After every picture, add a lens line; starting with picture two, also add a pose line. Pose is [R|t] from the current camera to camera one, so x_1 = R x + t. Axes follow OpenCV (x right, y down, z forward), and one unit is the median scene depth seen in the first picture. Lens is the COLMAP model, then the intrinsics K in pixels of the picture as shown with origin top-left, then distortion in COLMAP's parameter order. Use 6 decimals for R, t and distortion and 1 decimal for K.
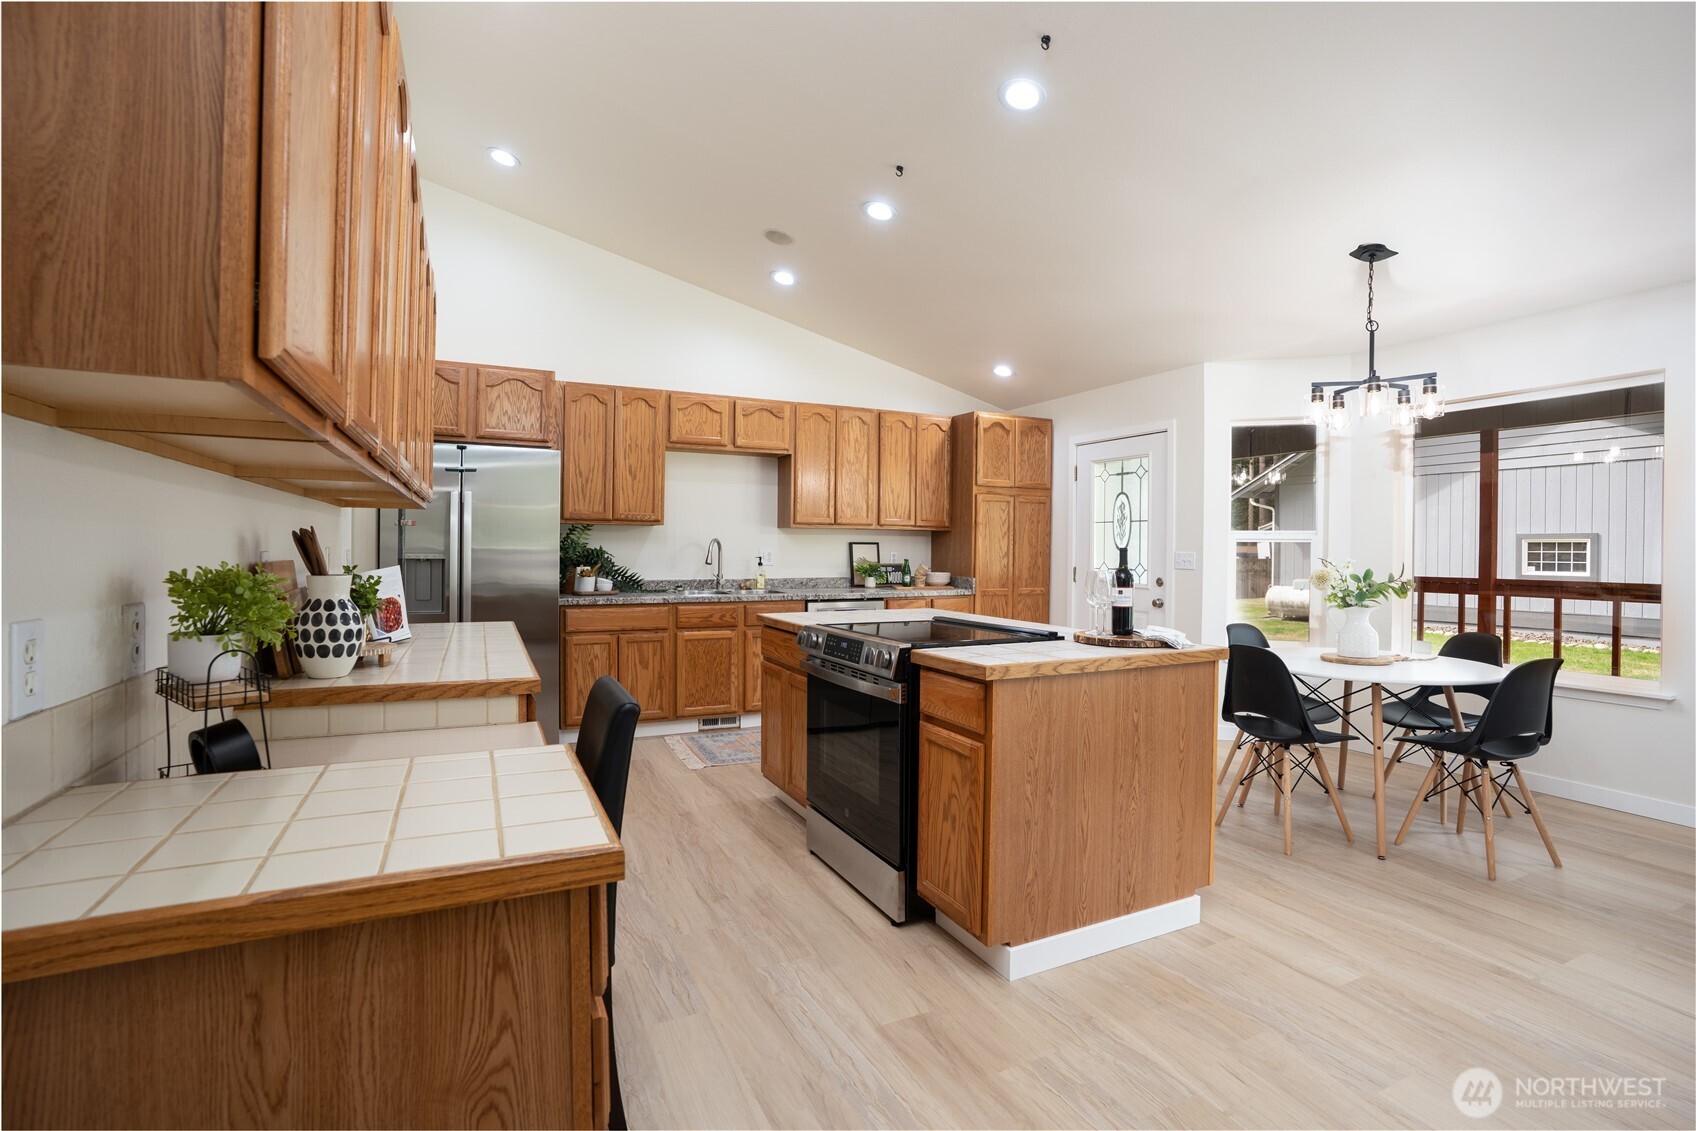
lens RADIAL K [[775.4, 0, 864.0], [0, 775.4, 562.4], [0, 0, 1]] dist [-0.048161, 0.006666]
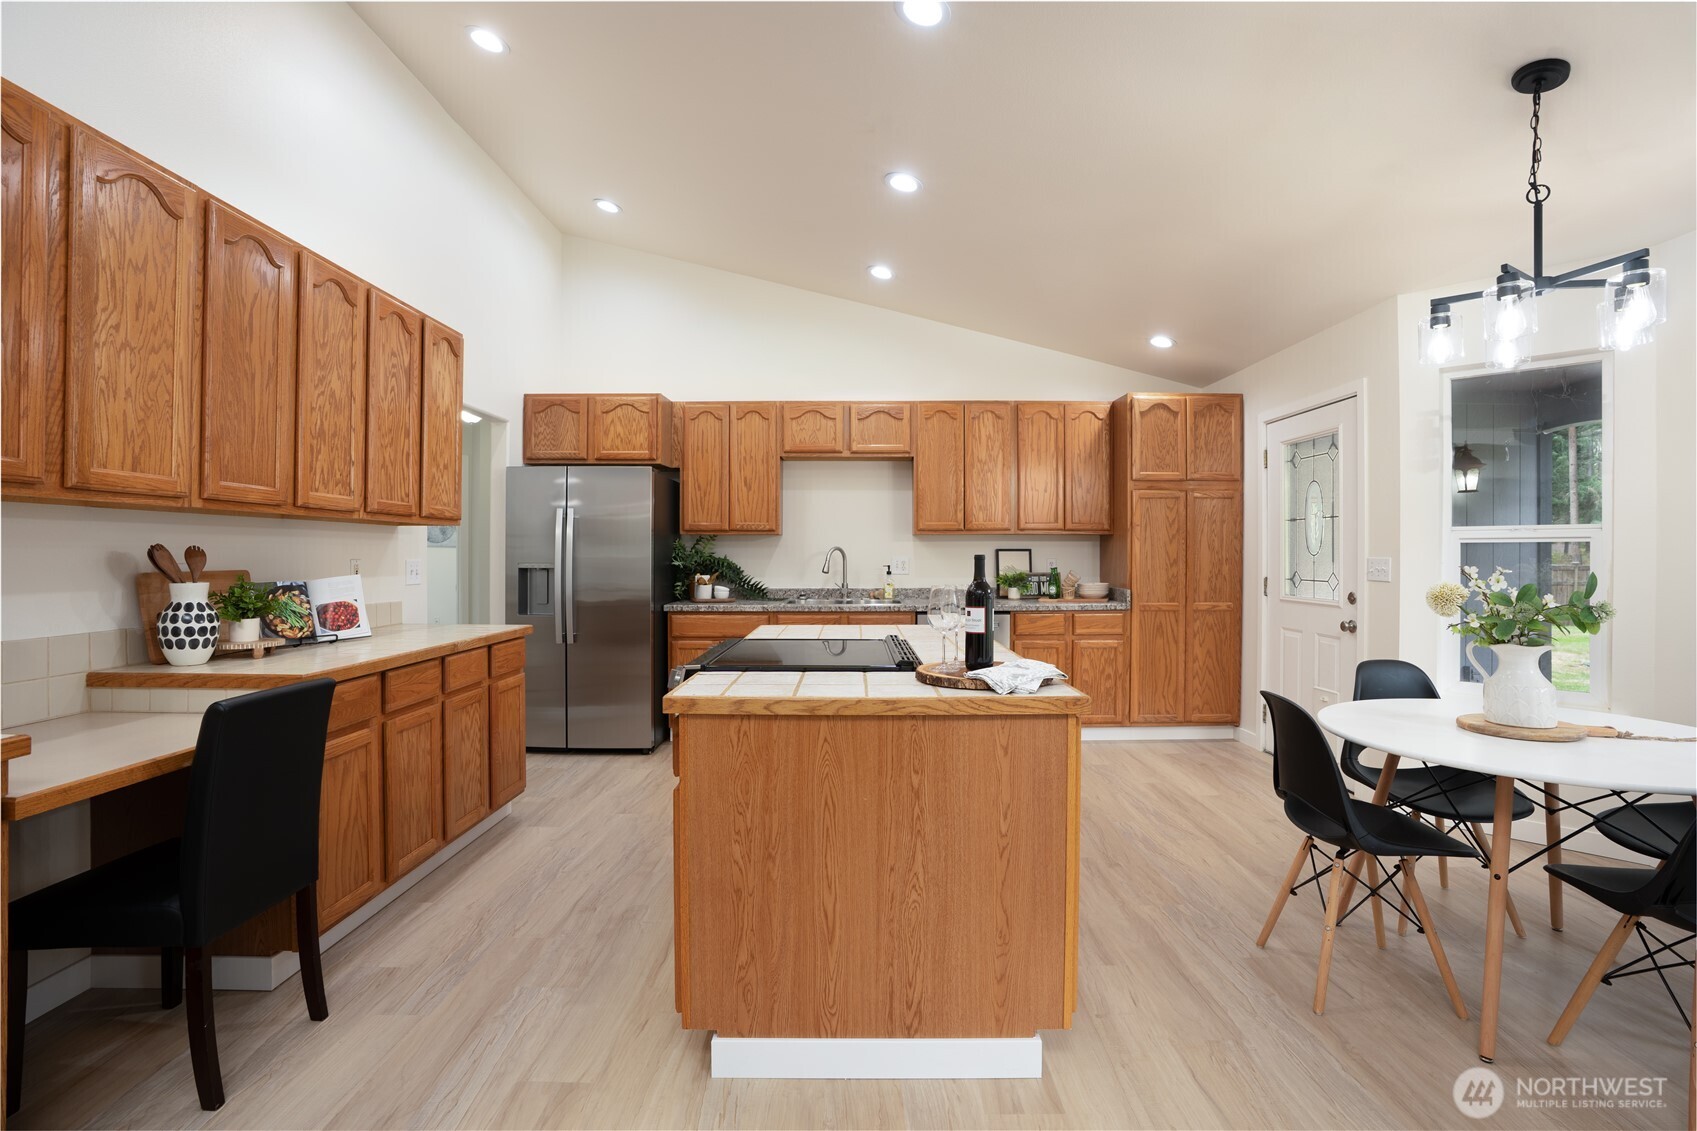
lens RADIAL K [[775.8, 0, 869.3], [0, 775.8, 568.3], [0, 0, 1]] dist [-0.048161, 0.006666]
pose [[0.897868, -0.000446, -0.440264, 0.347504], [-0.000536, 0.999998, -0.002105, -0.001974], [0.440264, 0.002125, 0.897866, 0.163073]]
